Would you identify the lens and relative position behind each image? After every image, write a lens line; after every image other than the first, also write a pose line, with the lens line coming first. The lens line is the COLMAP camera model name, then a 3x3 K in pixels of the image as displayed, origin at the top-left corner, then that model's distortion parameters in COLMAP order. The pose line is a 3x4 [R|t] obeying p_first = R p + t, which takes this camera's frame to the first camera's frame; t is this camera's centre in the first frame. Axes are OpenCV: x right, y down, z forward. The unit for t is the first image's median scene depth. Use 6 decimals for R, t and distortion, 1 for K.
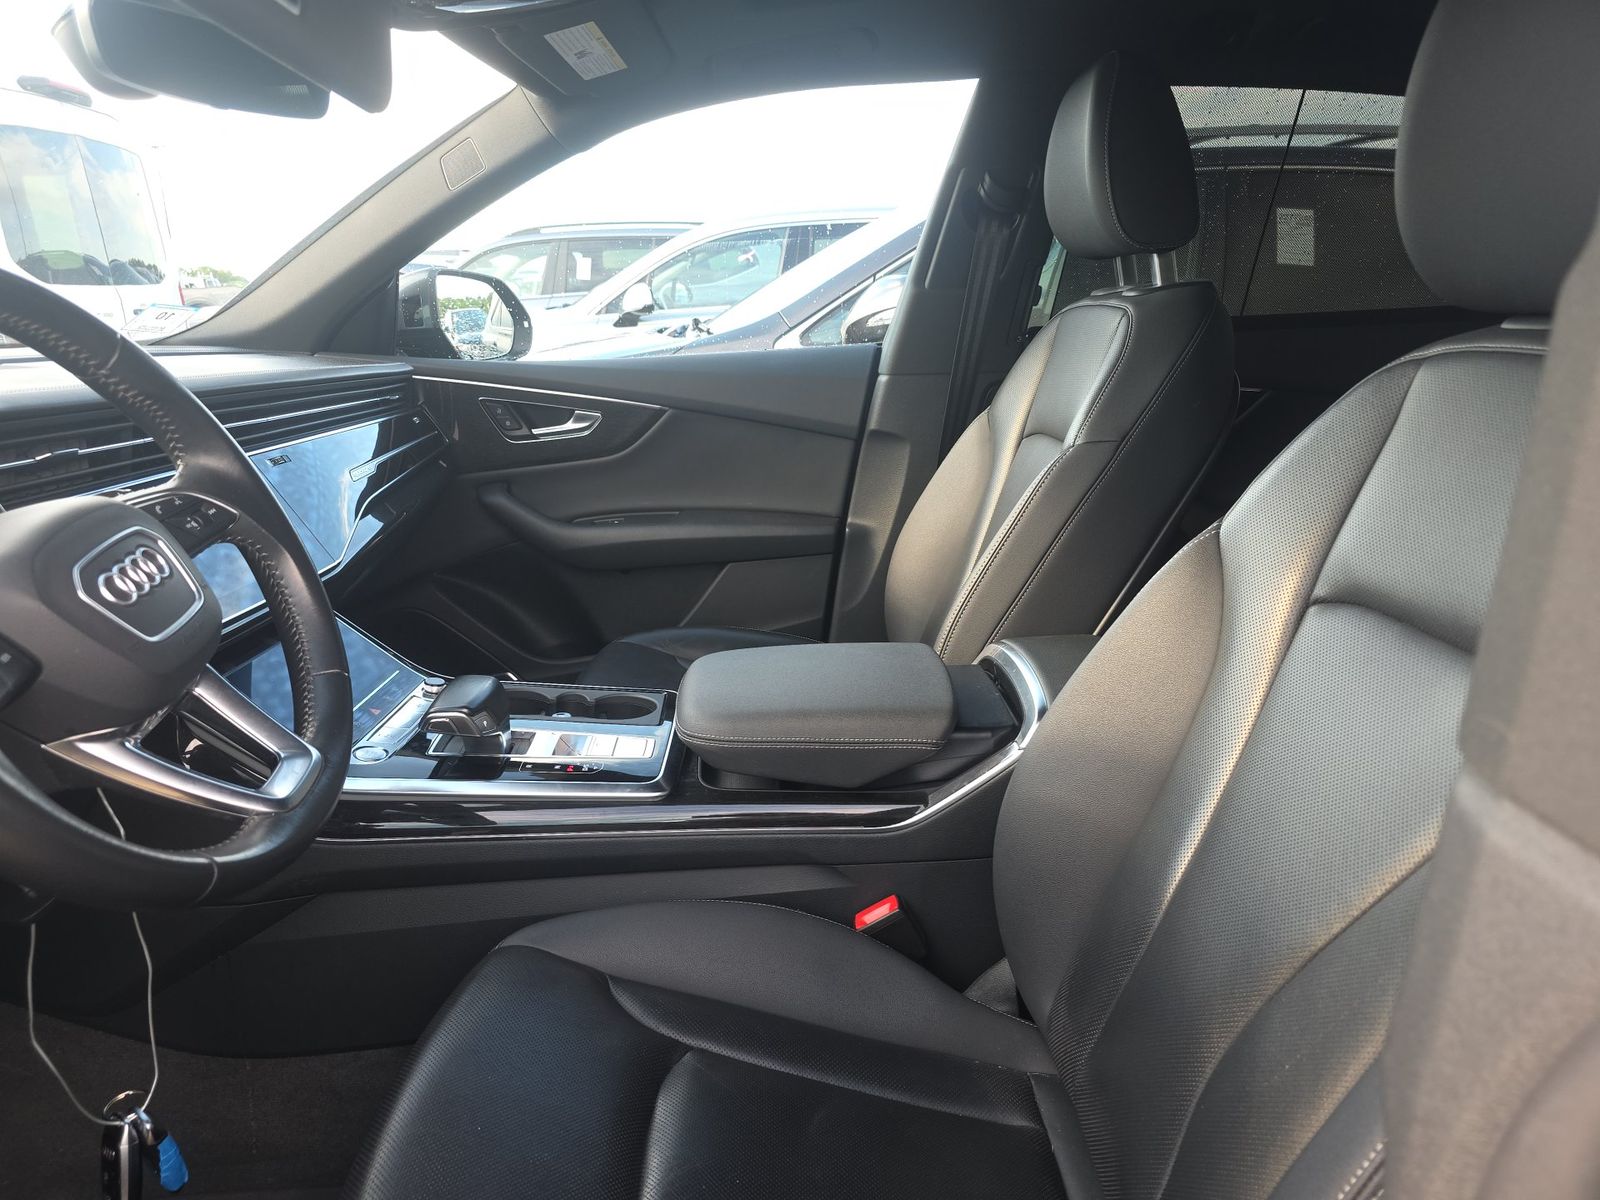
lens RADIAL K [[1074.4, 0, 800.0], [0, 1074.4, 600.0], [0, 0, 1]] dist [0.026107, -0.031097]
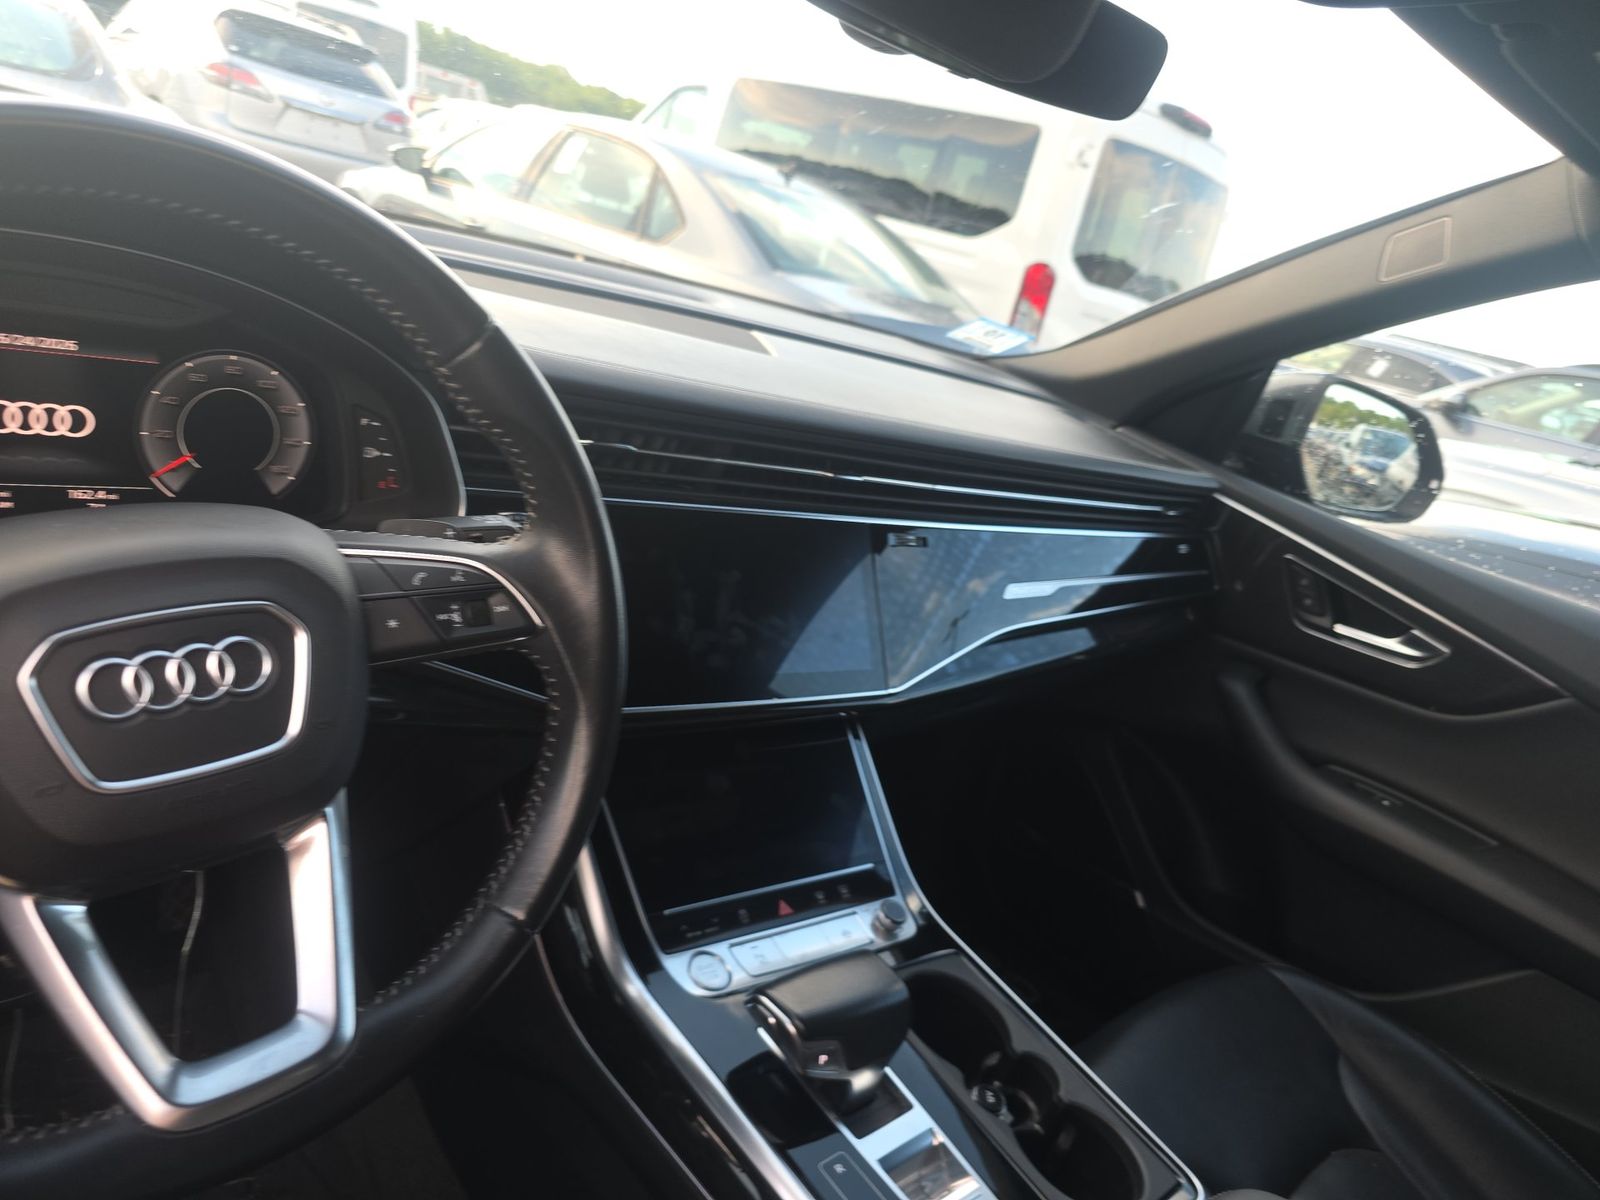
lens RADIAL K [[1074.4, 0, 800.0], [0, 1074.4, 600.0], [0, 0, 1]] dist [0.026107, -0.031097]
pose [[0.598975, 0.442751, -0.667234, 0.002568], [-0.473473, 0.867803, 0.150804, -0.111113], [0.645796, 0.225589, 0.729423, 0.257178]]
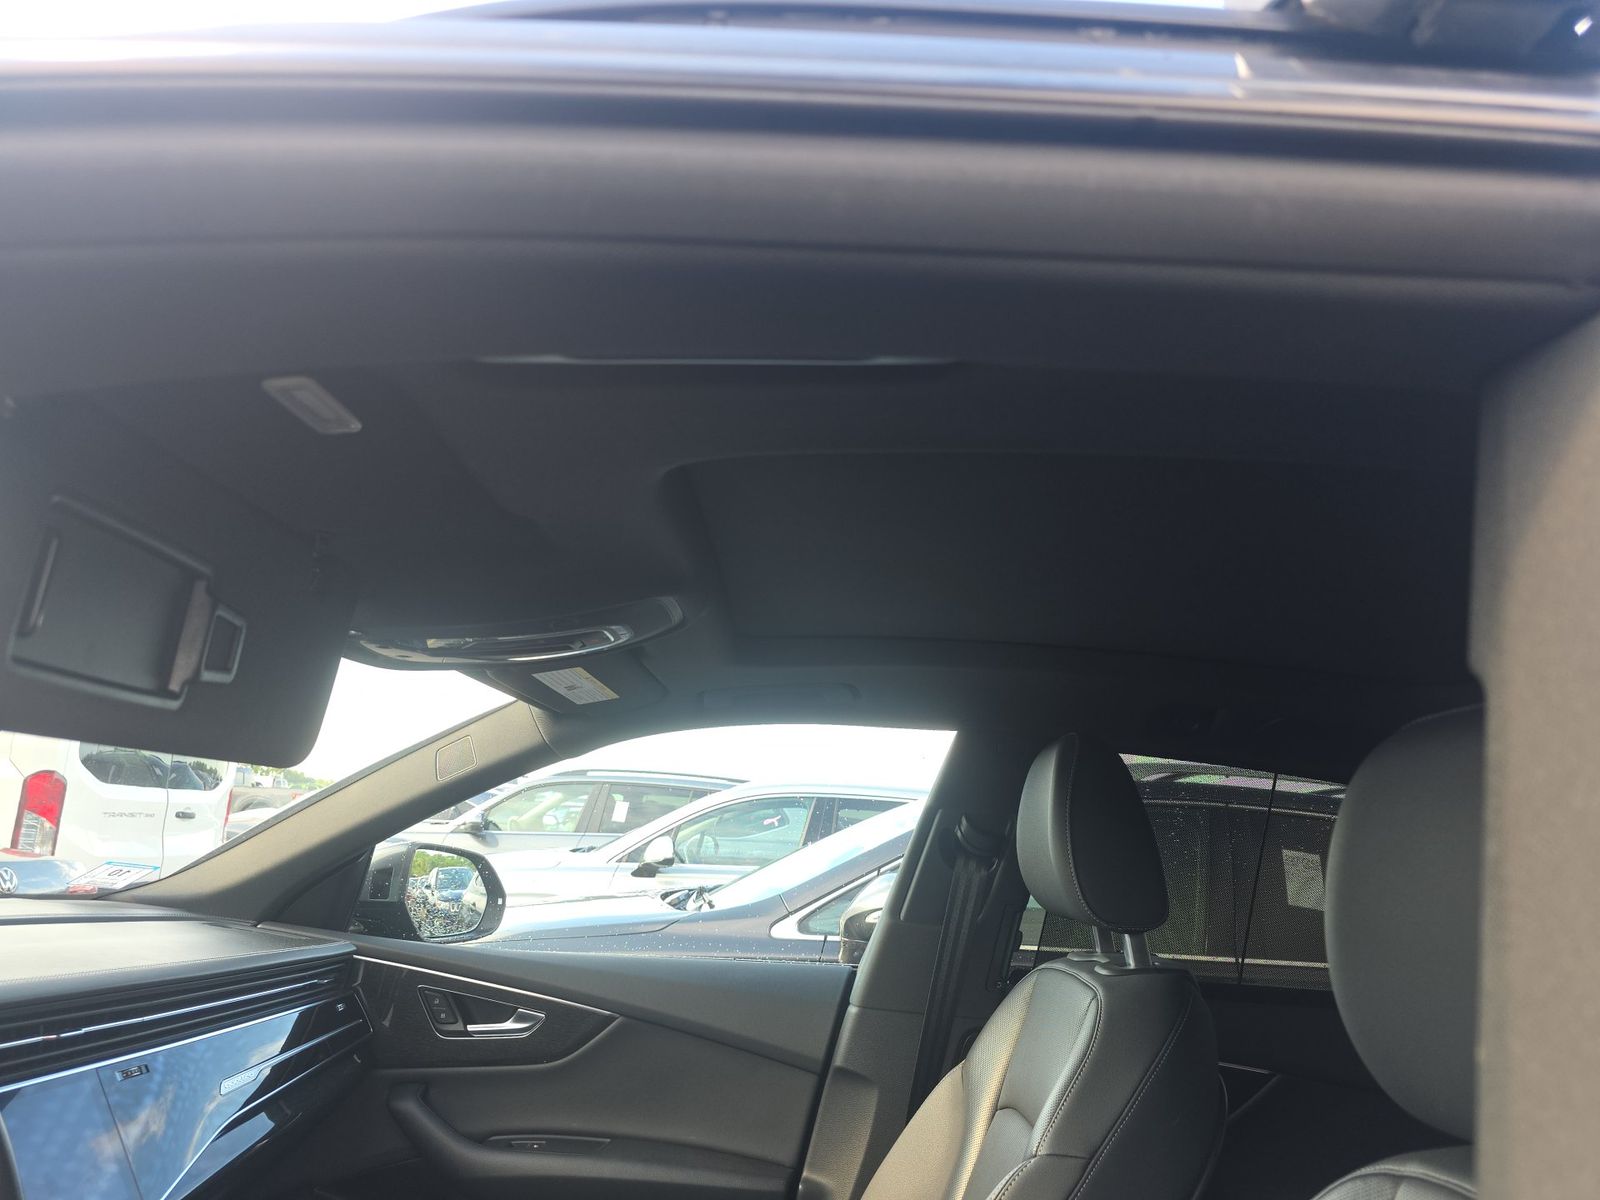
lens RADIAL K [[1054.9, 0, 800.0], [0, 1054.9, 600.0], [0, 0, 1]] dist [0.053623, -0.058199]
pose [[0.993727, 0.095436, -0.058291, 0.051499], [-0.111707, 0.871459, -0.477578, -0.070908], [0.005220, 0.481094, 0.876653, 0.026181]]
